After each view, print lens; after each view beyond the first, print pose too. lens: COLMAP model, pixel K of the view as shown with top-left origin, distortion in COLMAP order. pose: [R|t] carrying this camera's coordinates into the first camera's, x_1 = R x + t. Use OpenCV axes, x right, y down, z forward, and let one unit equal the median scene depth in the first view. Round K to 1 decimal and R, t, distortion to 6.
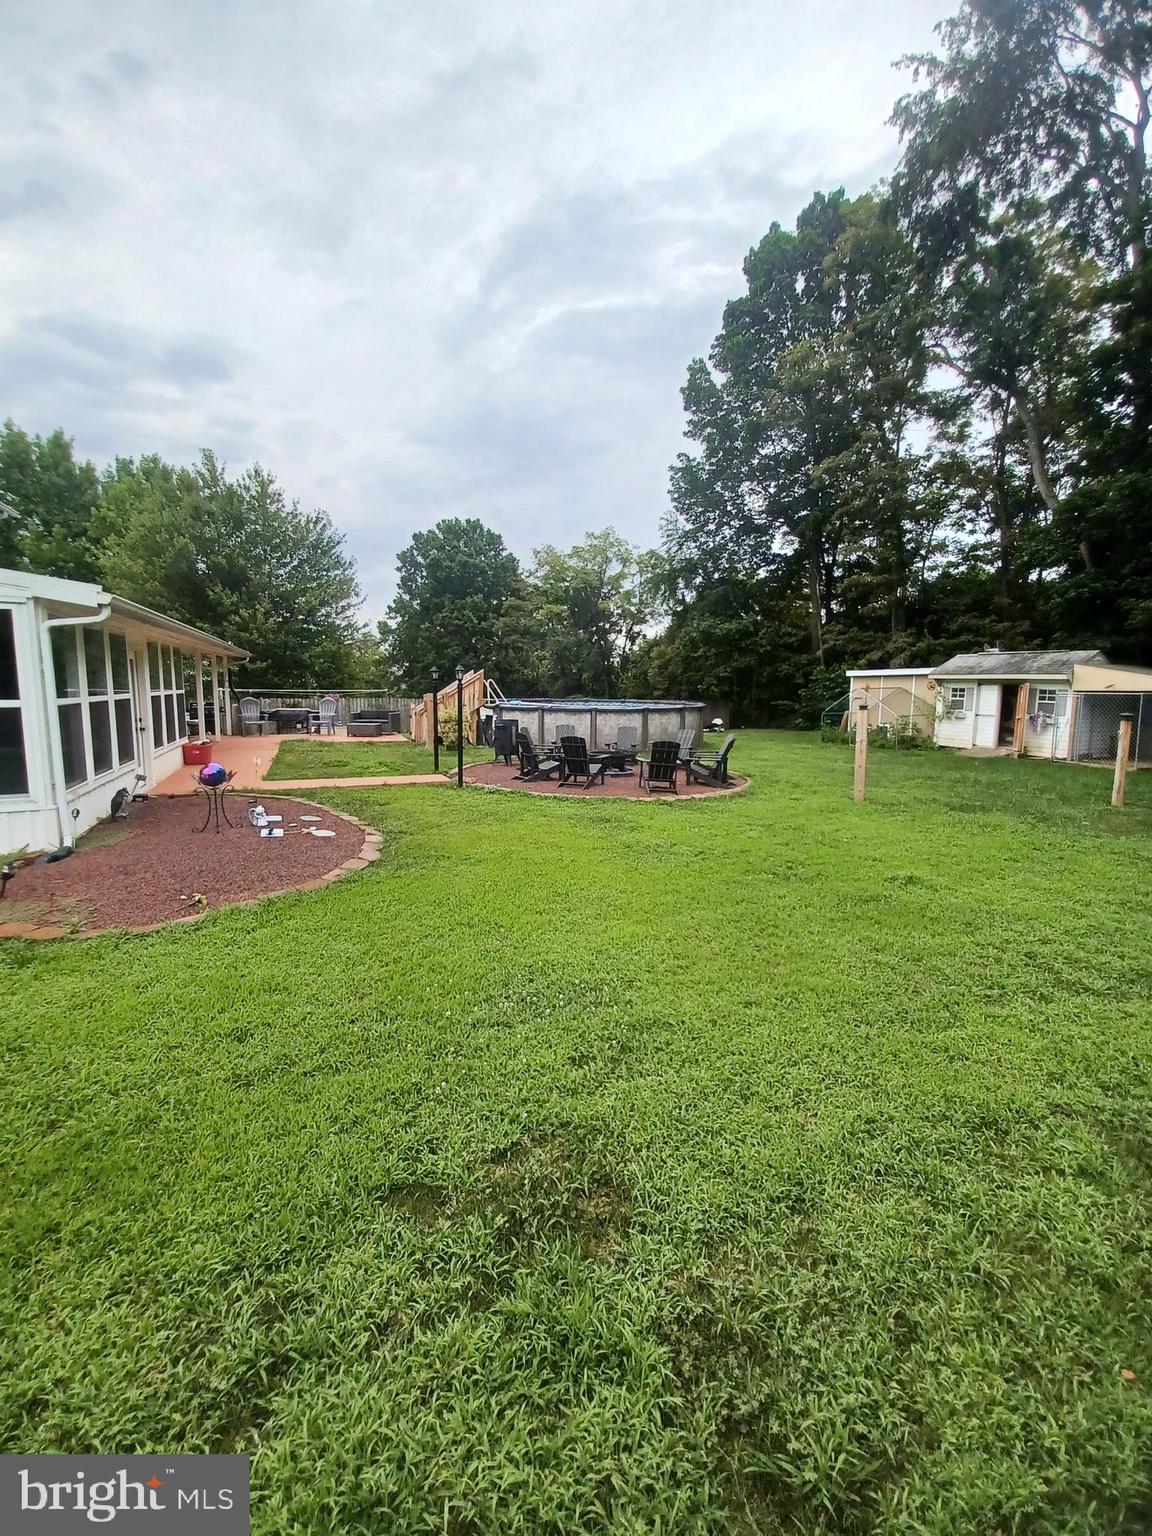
lens RADIAL K [[616.6, 0, 571.5], [0, 616.6, 748.2], [0, 0, 1]] dist [0.006718, -0.000611]
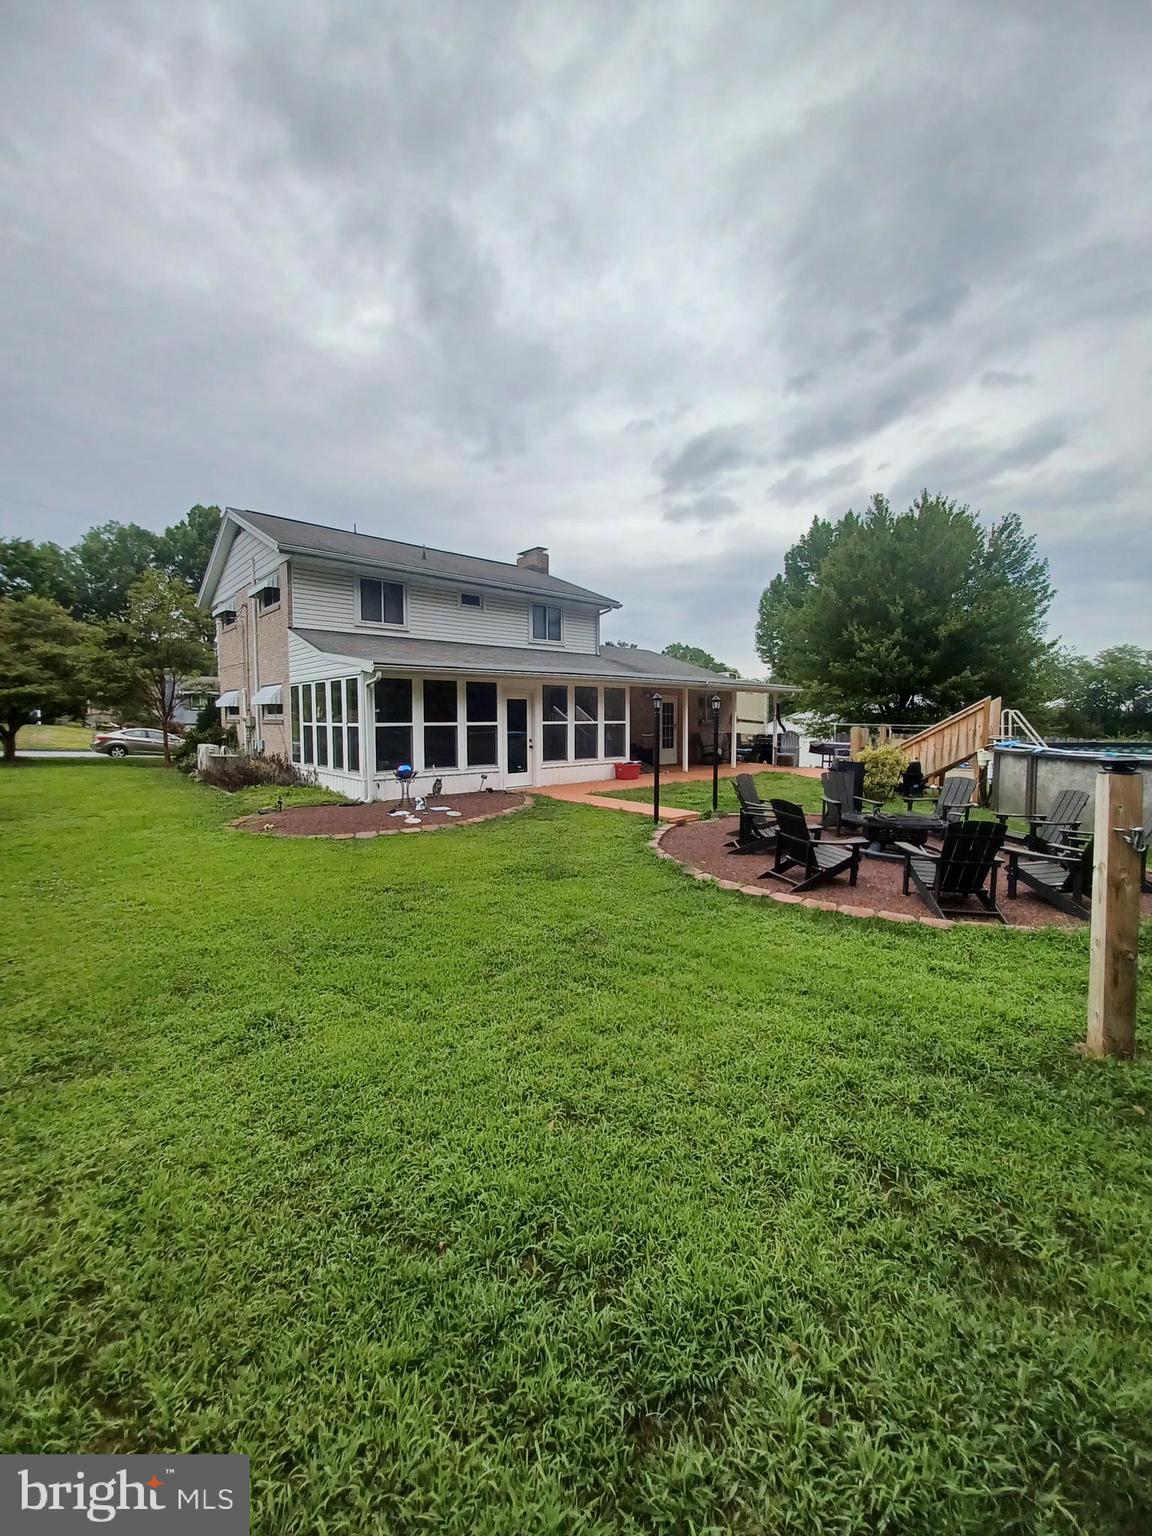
lens RADIAL K [[616.6, 0, 571.5], [0, 616.6, 748.2], [0, 0, 1]] dist [0.006718, -0.000611]
pose [[0.316218, 0.041505, -0.947778, 0.346167], [-0.098342, 0.995094, 0.010766, -0.025740], [0.943576, 0.089802, 0.318749, 0.298764]]
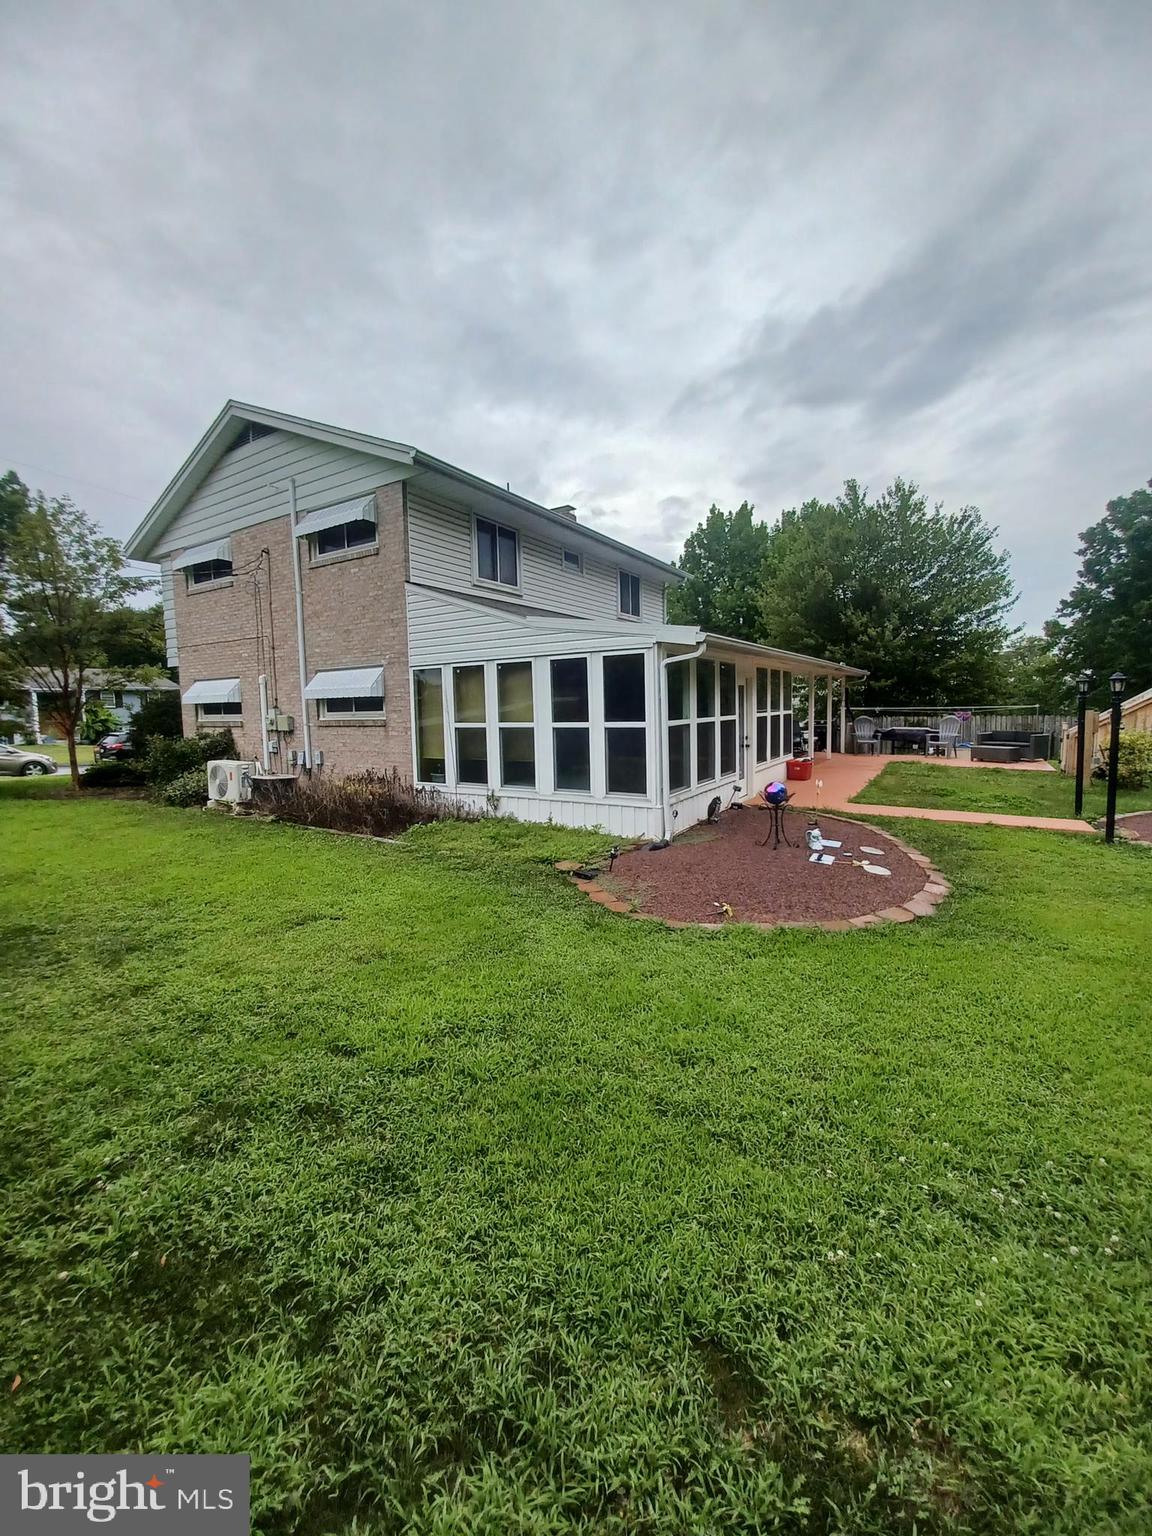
lens RADIAL K [[616.6, 0, 571.5], [0, 616.6, 748.2], [0, 0, 1]] dist [0.006718, -0.000611]
pose [[0.566312, 0.039121, -0.823262, 0.033462], [-0.061250, 0.998108, 0.005297, -0.007116], [0.821912, 0.047425, 0.567637, 0.048978]]
